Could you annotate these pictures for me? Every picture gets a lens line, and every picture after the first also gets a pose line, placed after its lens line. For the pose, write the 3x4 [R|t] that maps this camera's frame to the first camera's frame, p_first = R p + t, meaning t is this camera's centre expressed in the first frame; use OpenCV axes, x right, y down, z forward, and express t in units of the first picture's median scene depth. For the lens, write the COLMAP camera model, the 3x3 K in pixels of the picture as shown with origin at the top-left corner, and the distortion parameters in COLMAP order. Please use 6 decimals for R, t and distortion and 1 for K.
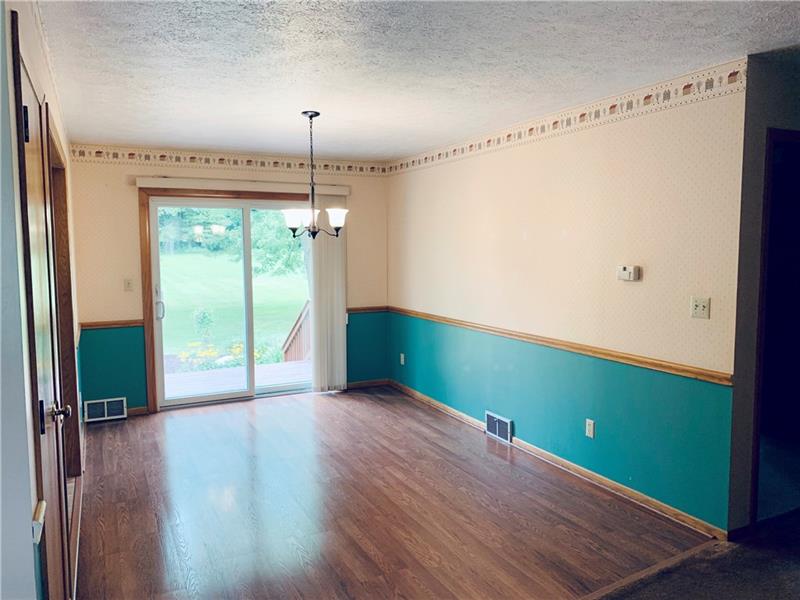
lens RADIAL K [[610.7, 0, 395.1], [0, 610.7, 298.1], [0, 0, 1]] dist [0.047796, -0.055814]
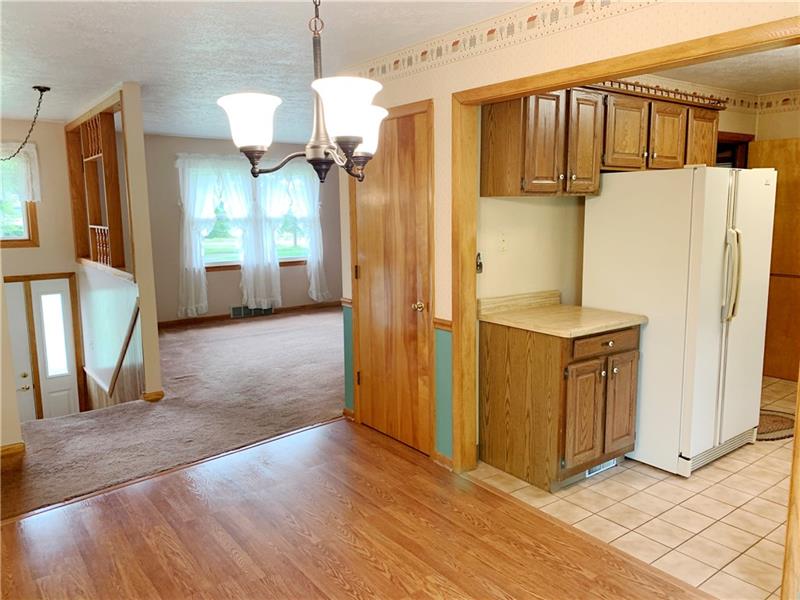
lens RADIAL K [[610.7, 0, 397.6], [0, 610.7, 294.2], [0, 0, 1]] dist [0.047796, -0.055814]
pose [[-0.983136, 0.046674, -0.176817, -0.122566], [0.005630, 0.974148, 0.225842, -0.124782], [0.182787, 0.221038, -0.957983, 1.508418]]
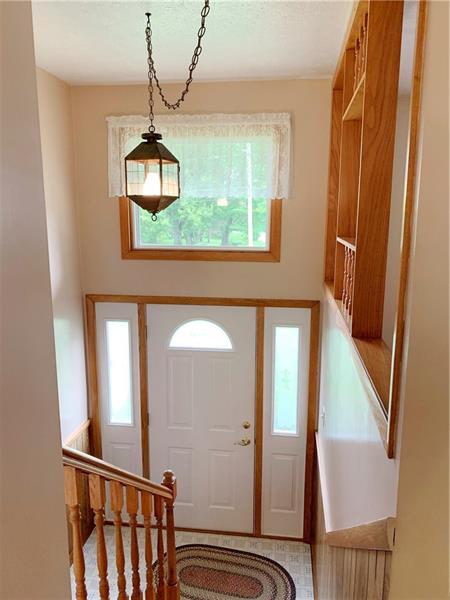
lens RADIAL K [[458.1, 0, 222.7], [0, 458.1, 297.6], [0, 0, 1]] dist [0.047796, -0.055814]
pose [[-0.821715, -0.093220, 0.562222, 0.125242], [0.053786, 0.969443, 0.239349, -0.025855], [-0.567354, 0.226916, -0.791592, 0.433207]]
